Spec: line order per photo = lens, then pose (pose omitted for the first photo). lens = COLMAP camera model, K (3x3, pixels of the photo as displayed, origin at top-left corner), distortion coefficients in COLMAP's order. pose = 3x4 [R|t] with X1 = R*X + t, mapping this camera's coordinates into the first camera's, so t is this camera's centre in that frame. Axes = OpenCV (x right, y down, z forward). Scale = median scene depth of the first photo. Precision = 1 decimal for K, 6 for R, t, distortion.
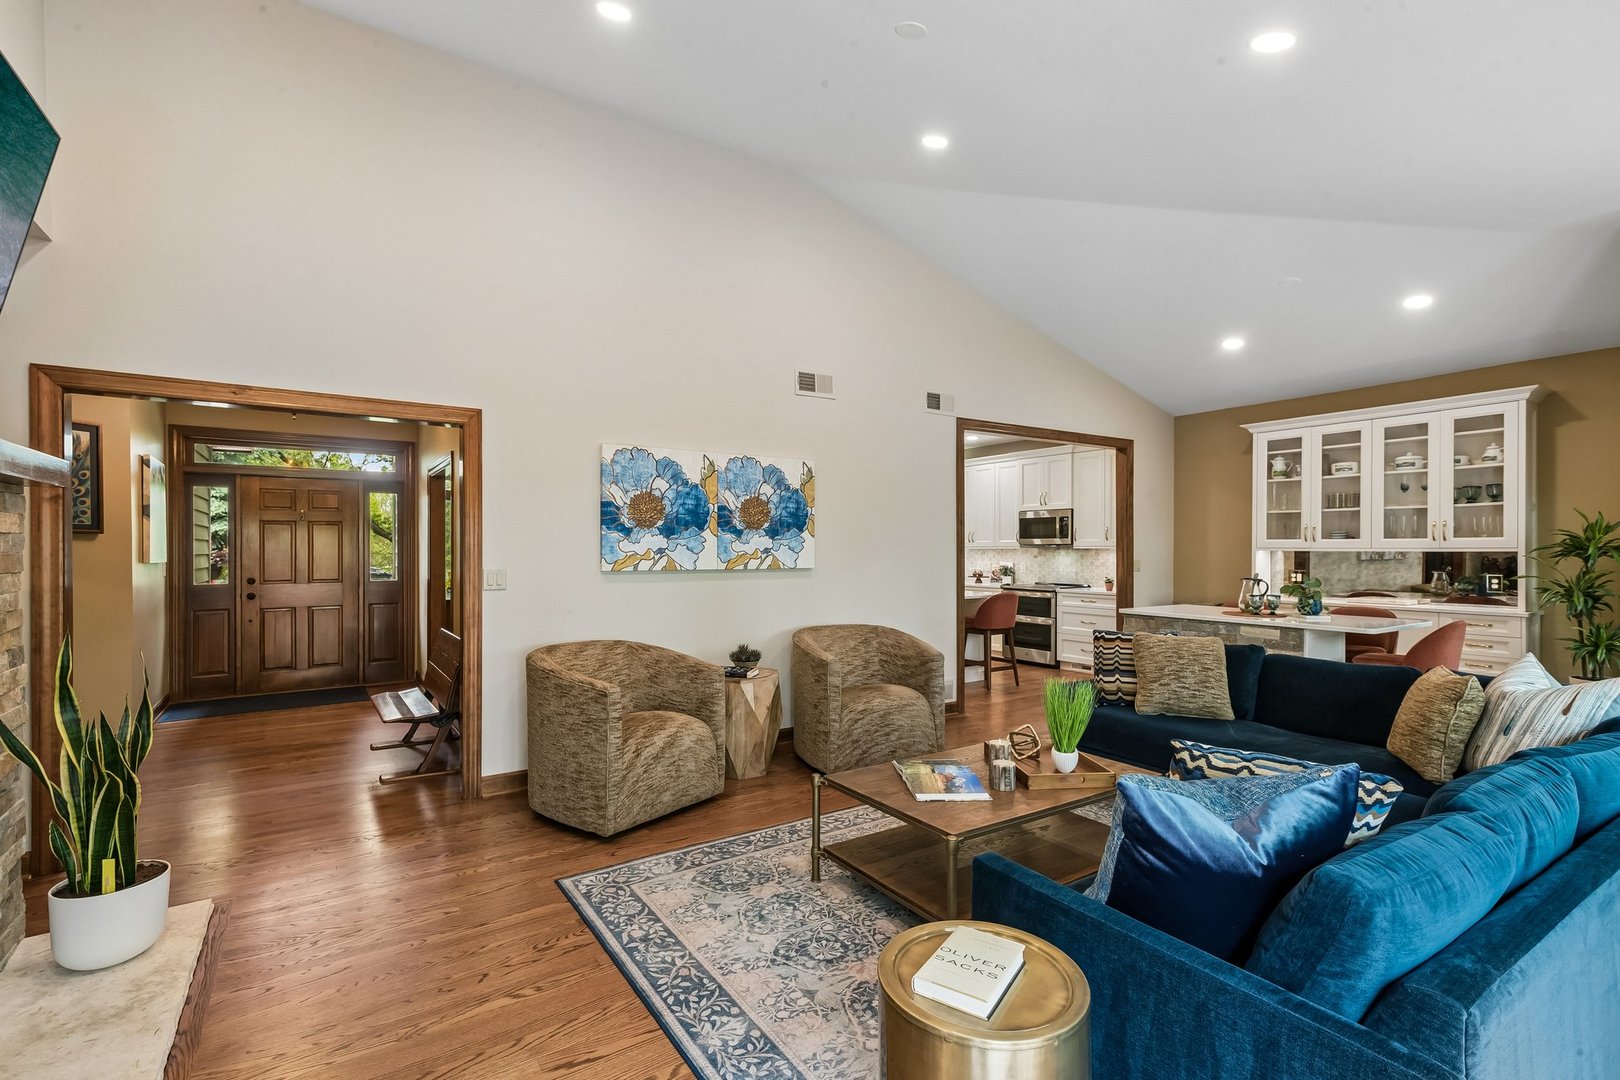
lens RADIAL K [[741.3, 0, 805.5], [0, 741.3, 545.9], [0, 0, 1]] dist [0.022226, -0.000938]
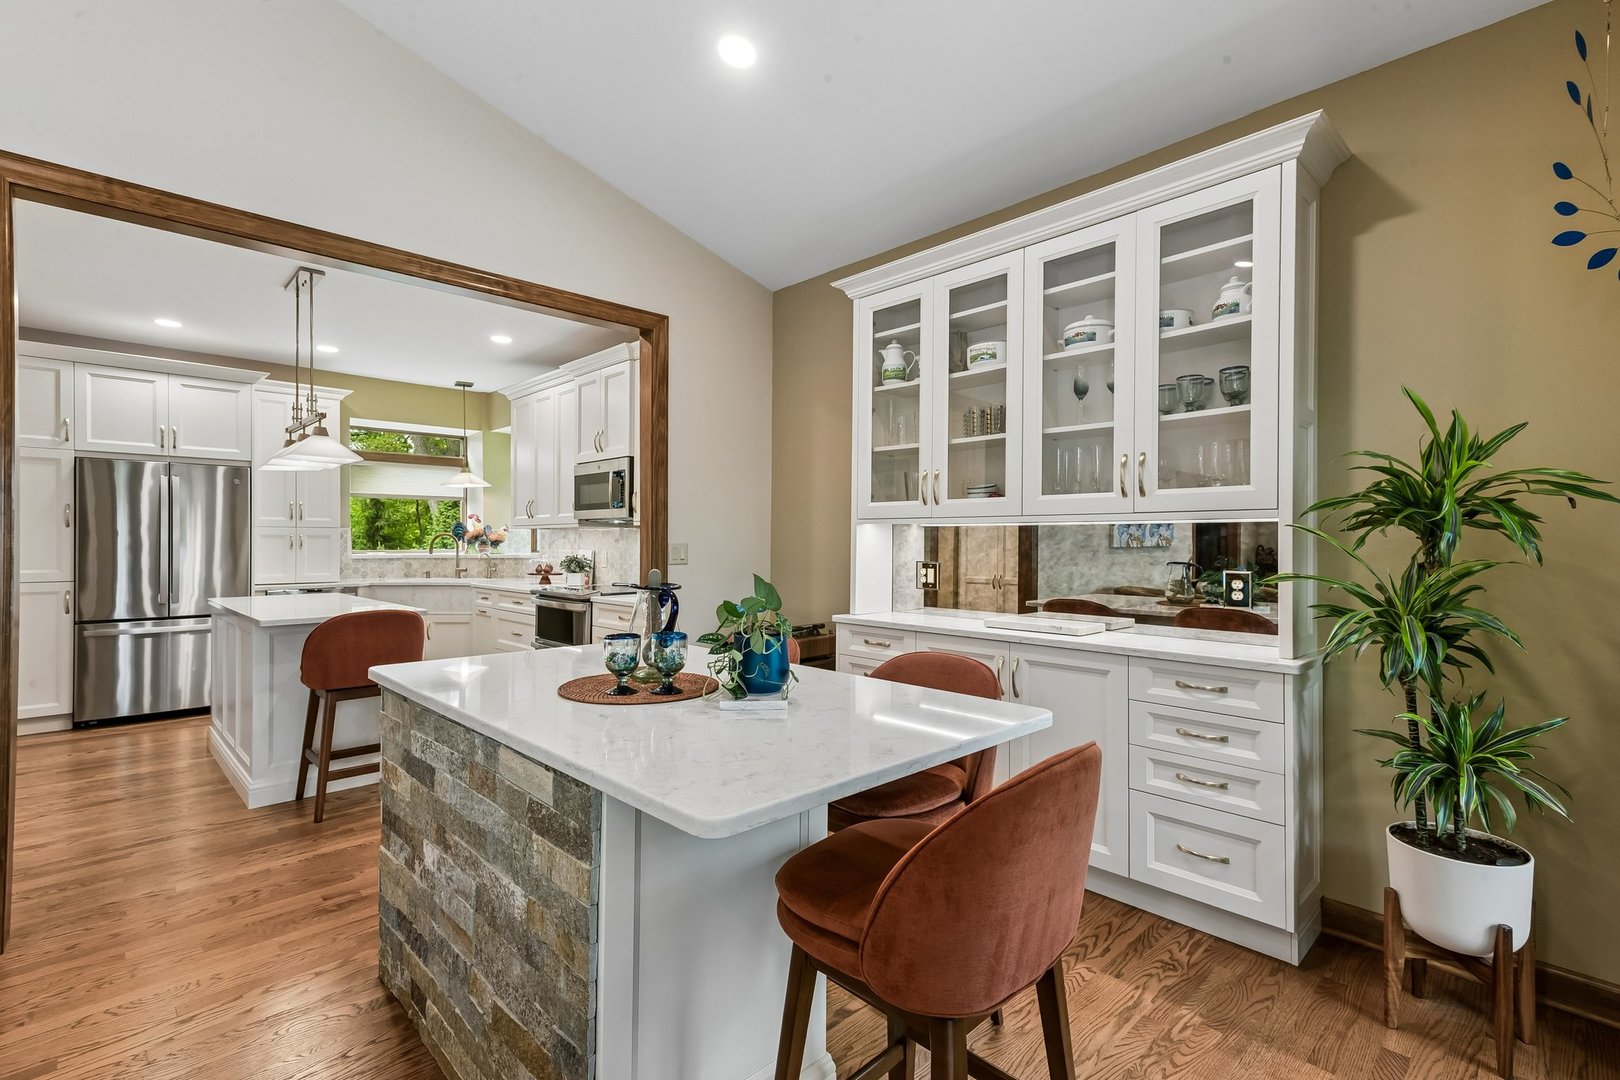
lens RADIAL K [[741.3, 0, 810.2], [0, 741.3, 536.8], [0, 0, 1]] dist [0.022226, -0.000938]
pose [[0.983524, 0.002481, 0.180759, 0.575794], [-0.002365, 0.999997, -0.000858, 0.018434], [-0.180760, 0.000417, 0.983527, 0.600034]]
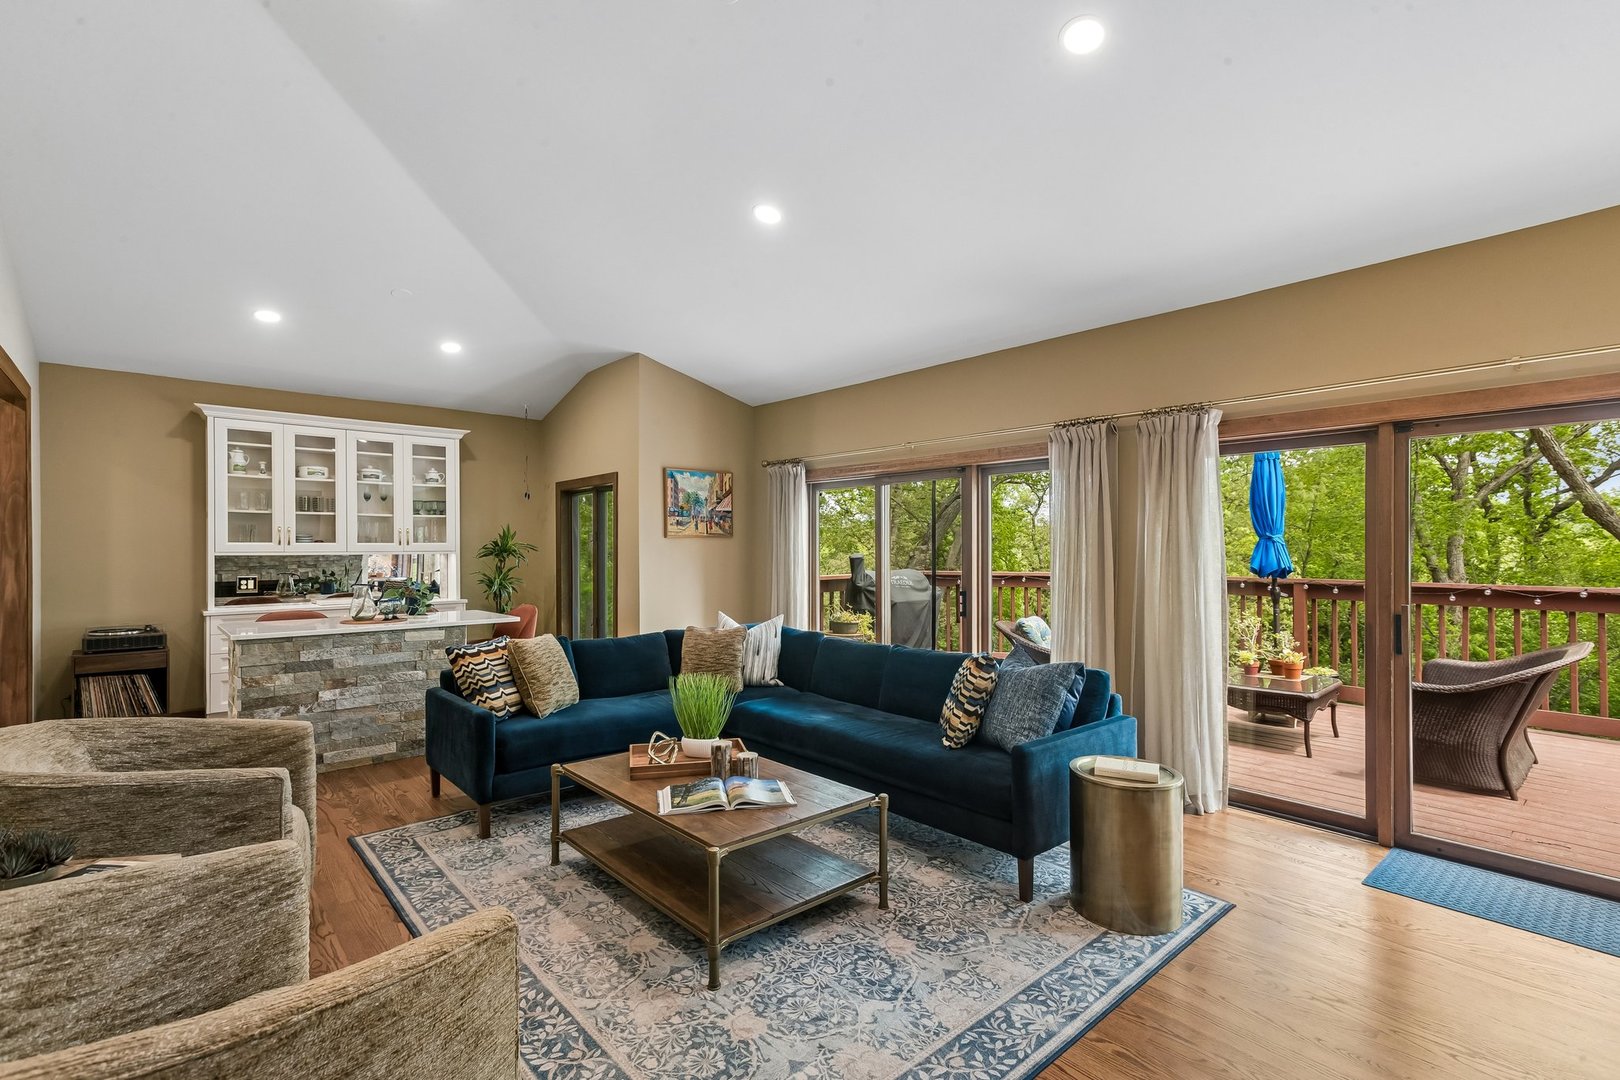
lens RADIAL K [[741.3, 0, 813.0], [0, 741.3, 546.4], [0, 0, 1]] dist [0.022226, -0.000938]
pose [[-0.142233, 0.001256, 0.989832, -0.409170], [-0.000064, 0.999999, -0.001278, -0.003093], [-0.989833, -0.000245, -0.142233, 0.538152]]
